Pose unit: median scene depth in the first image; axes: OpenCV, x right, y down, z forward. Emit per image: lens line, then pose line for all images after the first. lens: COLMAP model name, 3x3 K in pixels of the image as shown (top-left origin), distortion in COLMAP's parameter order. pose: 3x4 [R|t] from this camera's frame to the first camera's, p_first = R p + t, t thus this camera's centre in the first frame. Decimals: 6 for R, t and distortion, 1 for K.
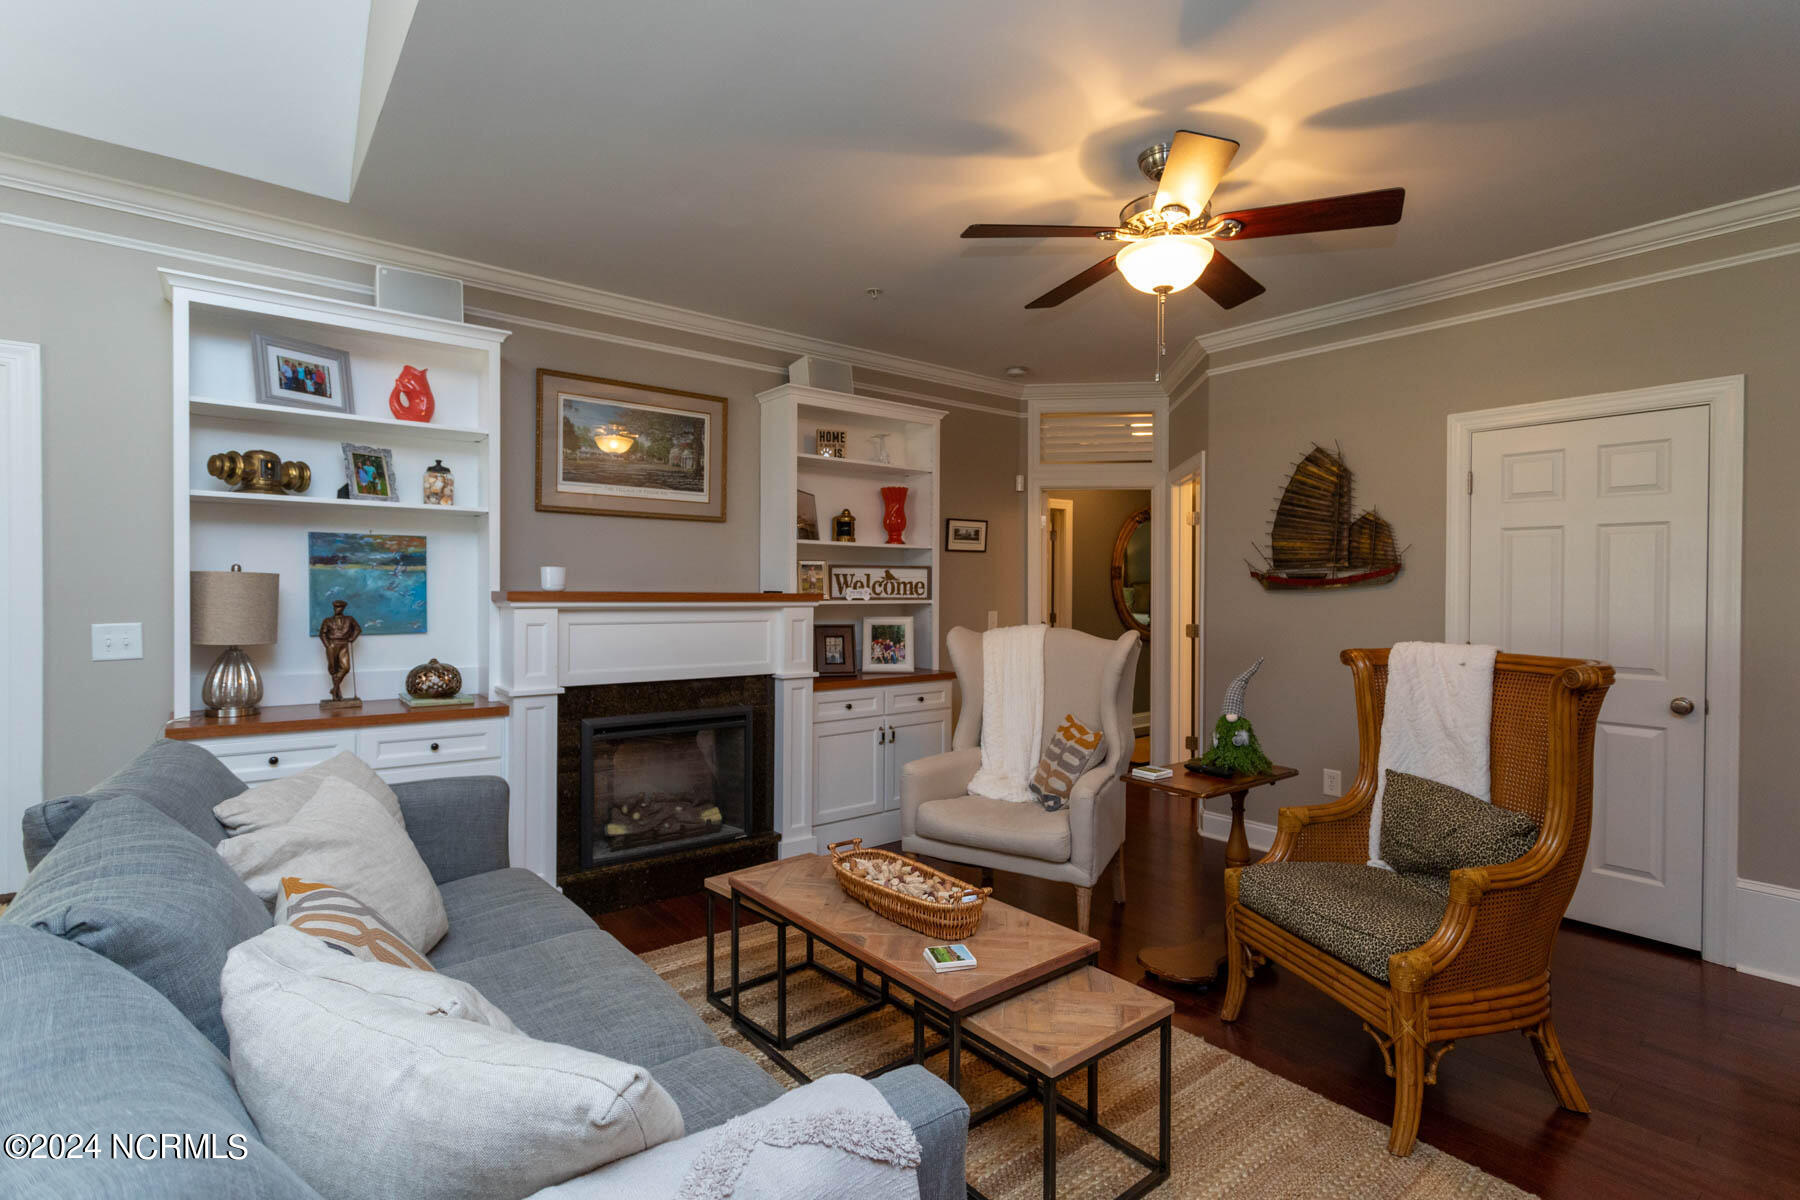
lens RADIAL K [[849.9, 0, 899.1], [0, 849.9, 596.0], [0, 0, 1]] dist [0.003993, 0.001109]
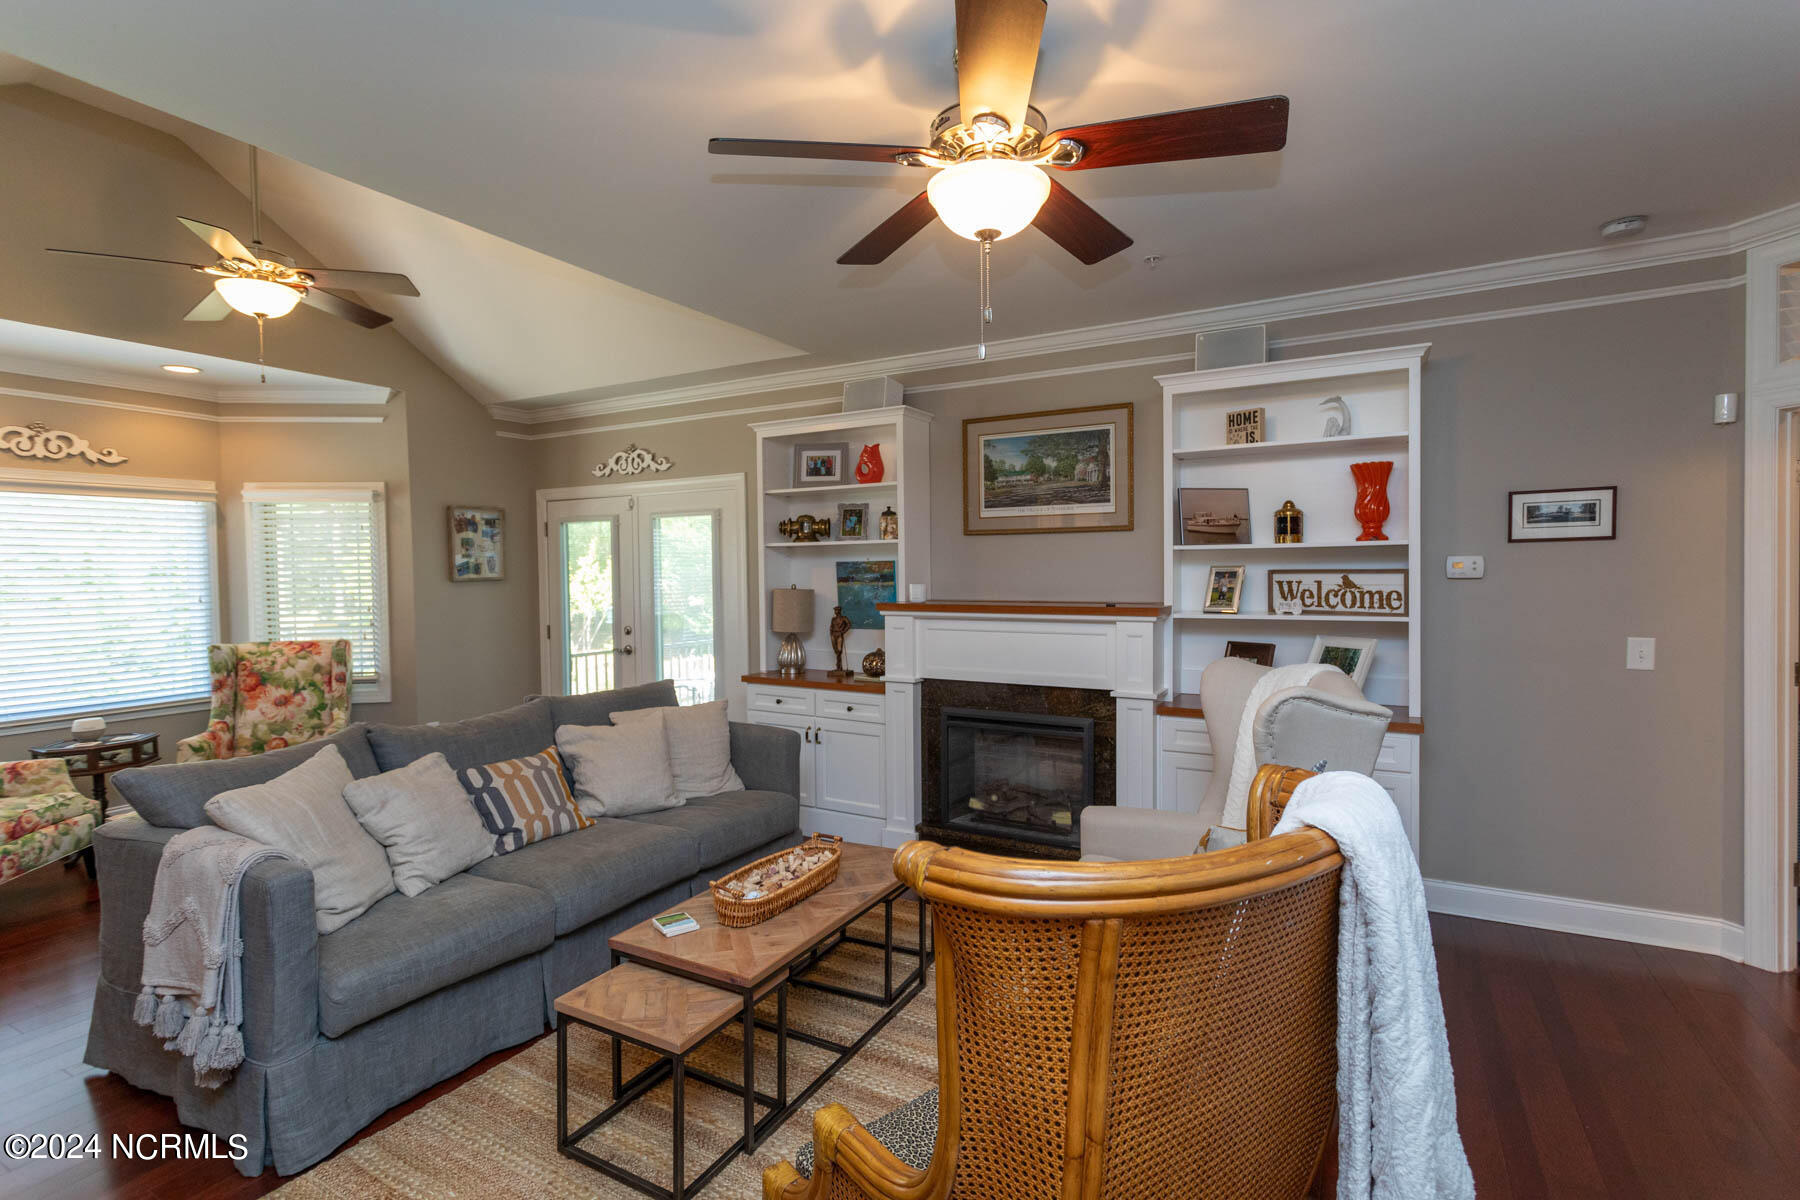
lens RADIAL K [[849.9, 0, 899.1], [0, 849.9, 596.0], [0, 0, 1]] dist [0.003993, 0.001109]
pose [[0.373326, 0.017687, -0.927531, 0.709863], [0.004798, 0.999768, 0.020996, -0.039361], [0.927688, -0.012289, 0.373155, 0.458802]]
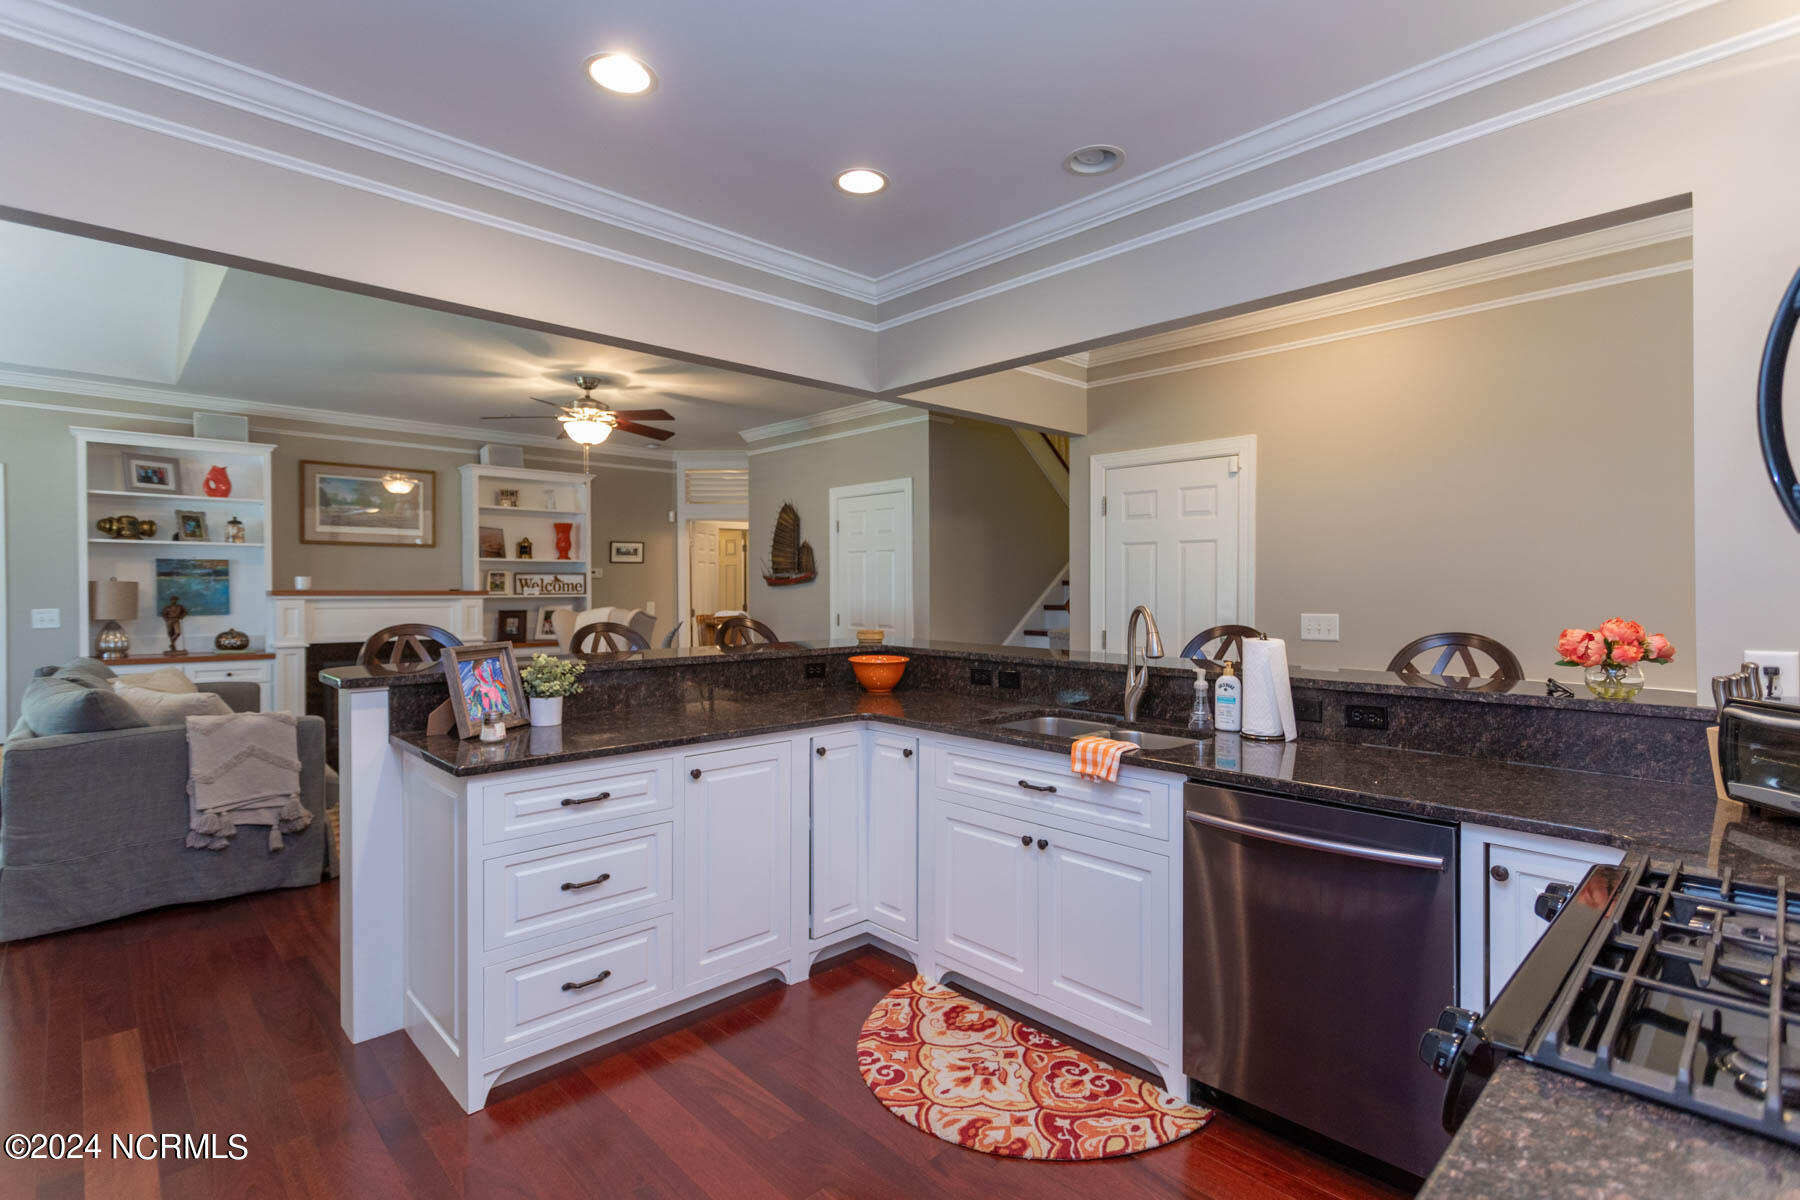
lens RADIAL K [[840.6, 0, 896.6], [0, 840.6, 594.6], [0, 0, 1]] dist [-0.002238, 0.000190]
pose [[0.995840, -0.010402, 0.090526, 0.625331], [0.010533, 0.999944, -0.000965, 0.016837], [-0.090511, 0.001914, 0.995894, -0.806287]]
